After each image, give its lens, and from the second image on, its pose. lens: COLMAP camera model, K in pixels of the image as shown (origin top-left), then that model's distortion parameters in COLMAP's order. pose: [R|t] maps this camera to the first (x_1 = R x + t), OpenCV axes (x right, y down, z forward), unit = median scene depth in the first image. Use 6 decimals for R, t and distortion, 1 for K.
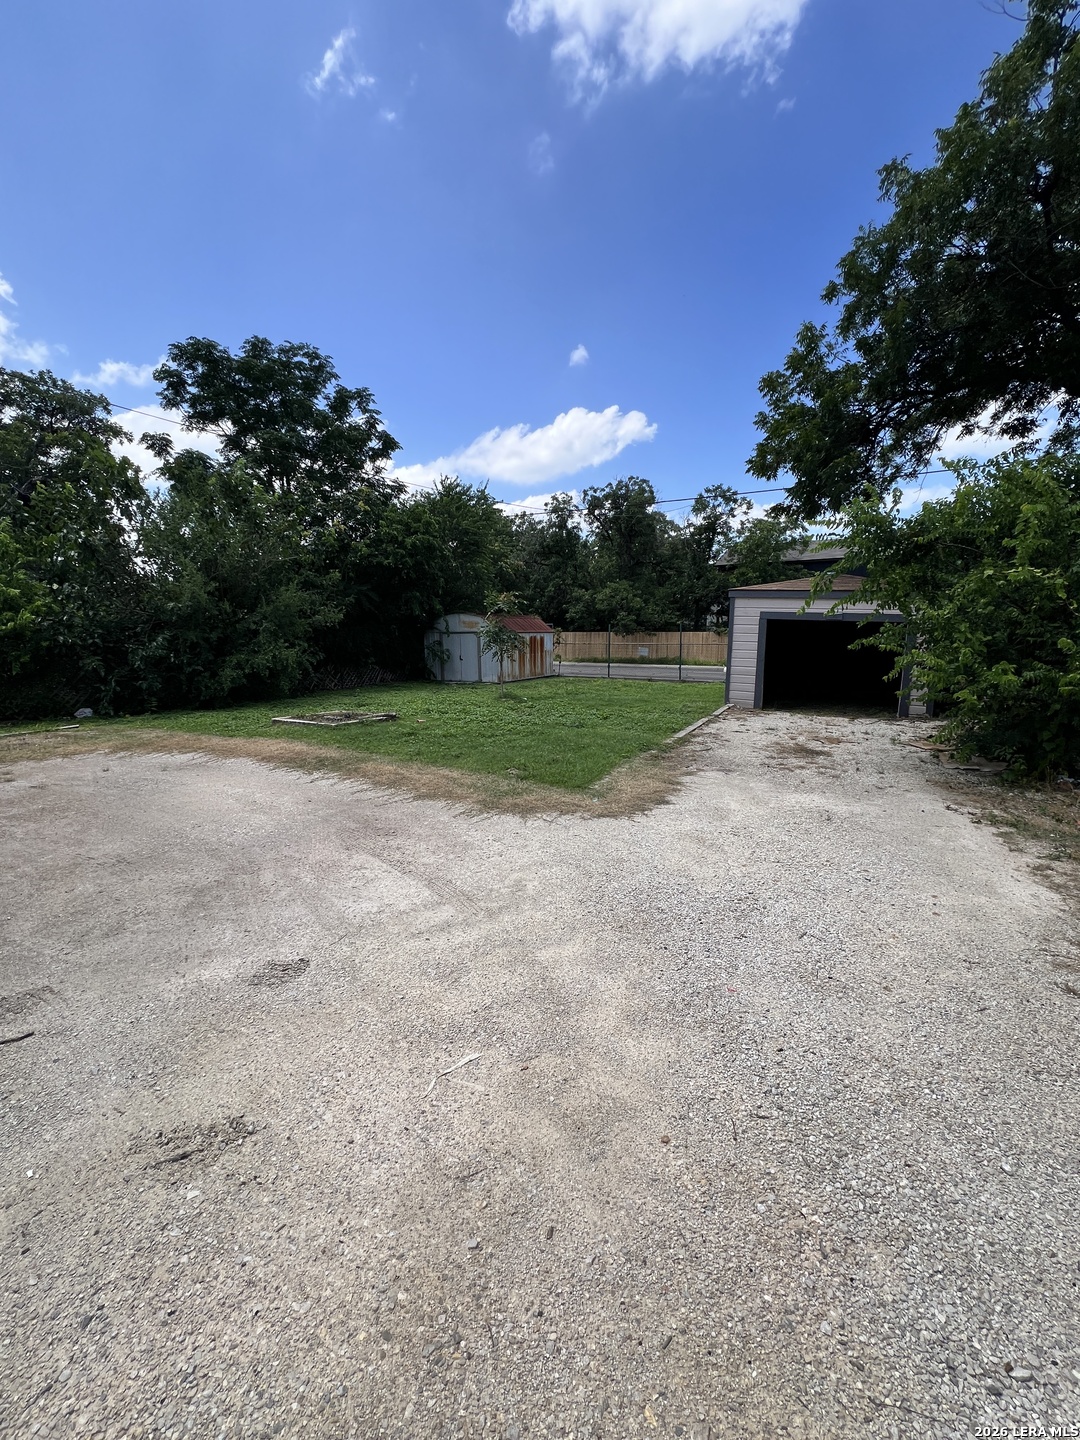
lens RADIAL K [[575.1, 0, 536.3], [0, 575.1, 724.9], [0, 0, 1]] dist [-0.000378, 0.000940]
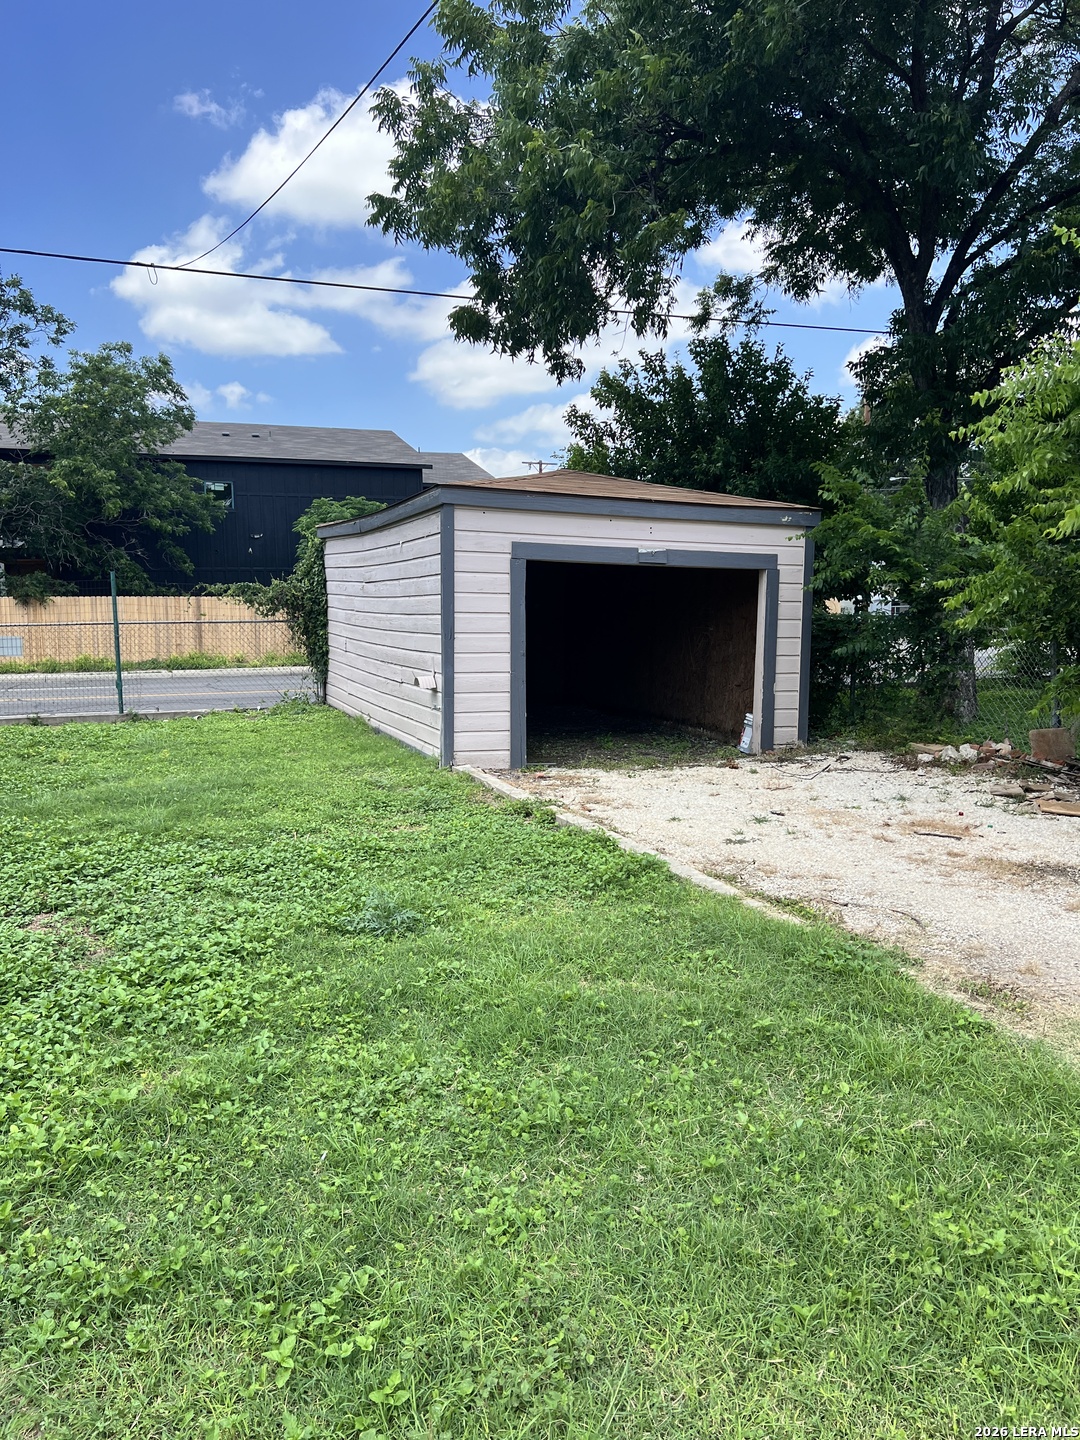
lens RADIAL K [[1090.4, 0, 540.0], [0, 1090.4, 720.0], [0, 0, 1]] dist [-0.002981, -0.001209]
pose [[0.642545, -0.087821, 0.761199, -0.135221], [0.126765, 0.991905, 0.007433, -0.044179], [-0.755689, 0.091718, 0.648476, 0.298533]]
